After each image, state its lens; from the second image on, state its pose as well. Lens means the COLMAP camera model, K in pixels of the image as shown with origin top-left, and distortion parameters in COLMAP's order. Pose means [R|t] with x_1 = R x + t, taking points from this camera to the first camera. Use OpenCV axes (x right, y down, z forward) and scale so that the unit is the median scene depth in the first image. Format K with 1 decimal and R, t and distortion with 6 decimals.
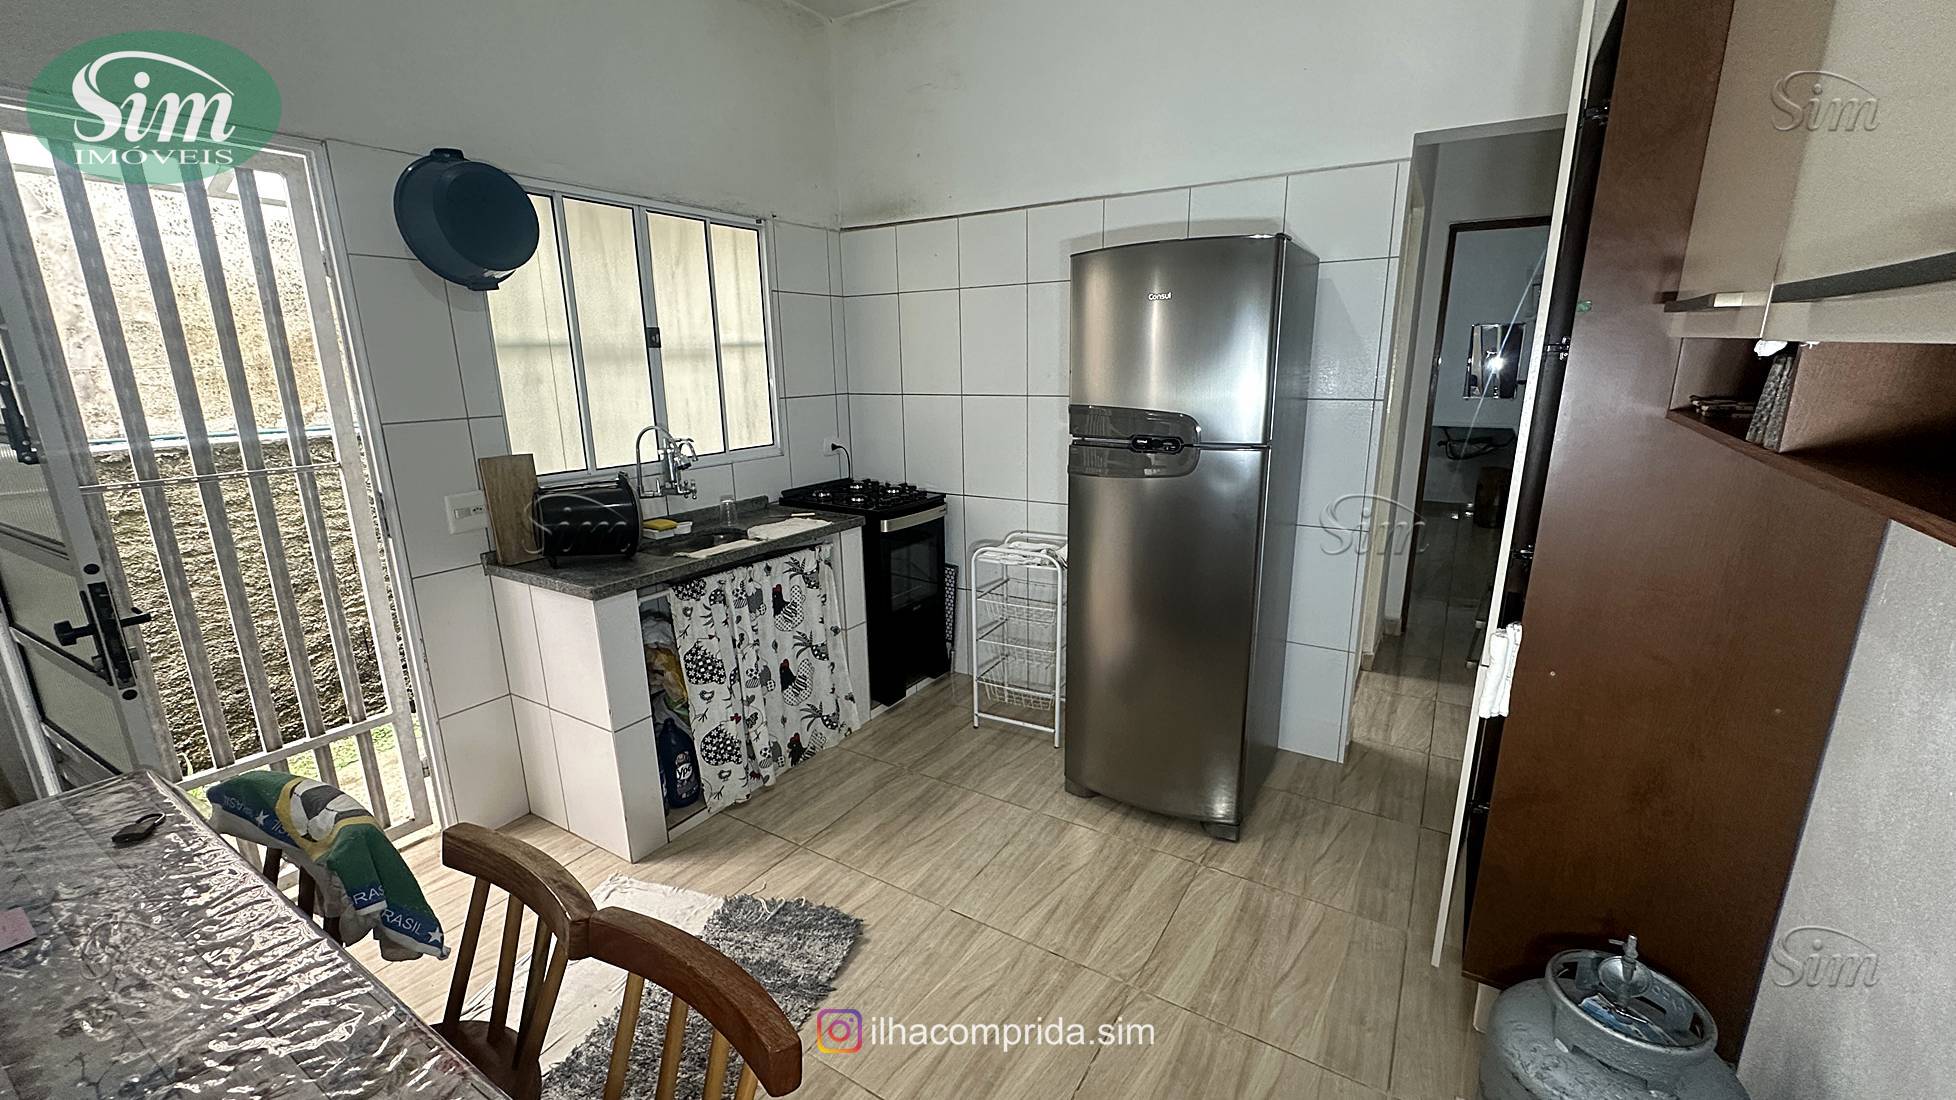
lens RADIAL K [[778.5, 0, 968.1], [0, 778.5, 558.1], [0, 0, 1]] dist [-0.003122, 0.000185]
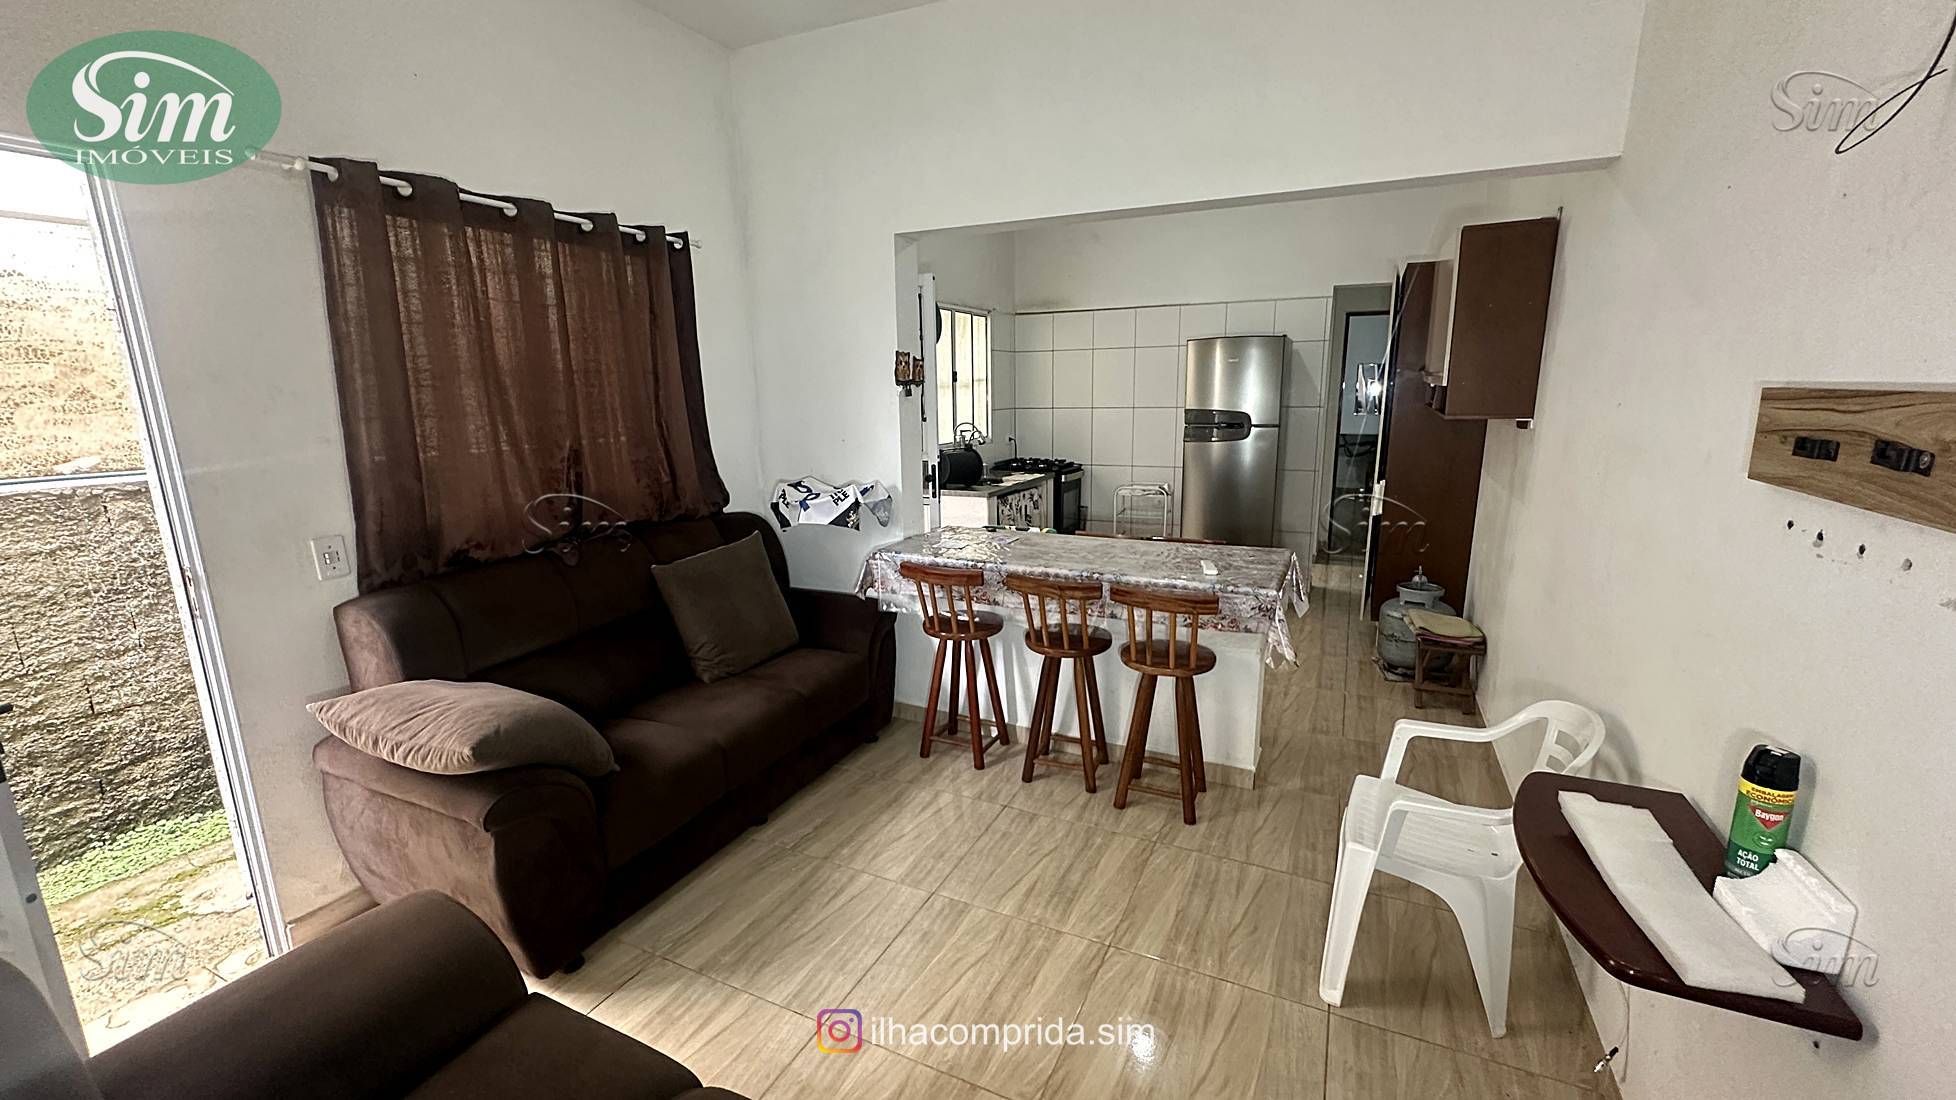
lens RADIAL K [[778.5, 0, 996.3], [0, 778.5, 536.7], [0, 0, 1]] dist [-0.003122, 0.000185]
pose [[0.990841, -0.024552, 0.132782, -0.089368], [0.033372, 0.997352, -0.064610, 0.036243], [-0.130844, 0.068449, 0.989037, -0.134103]]
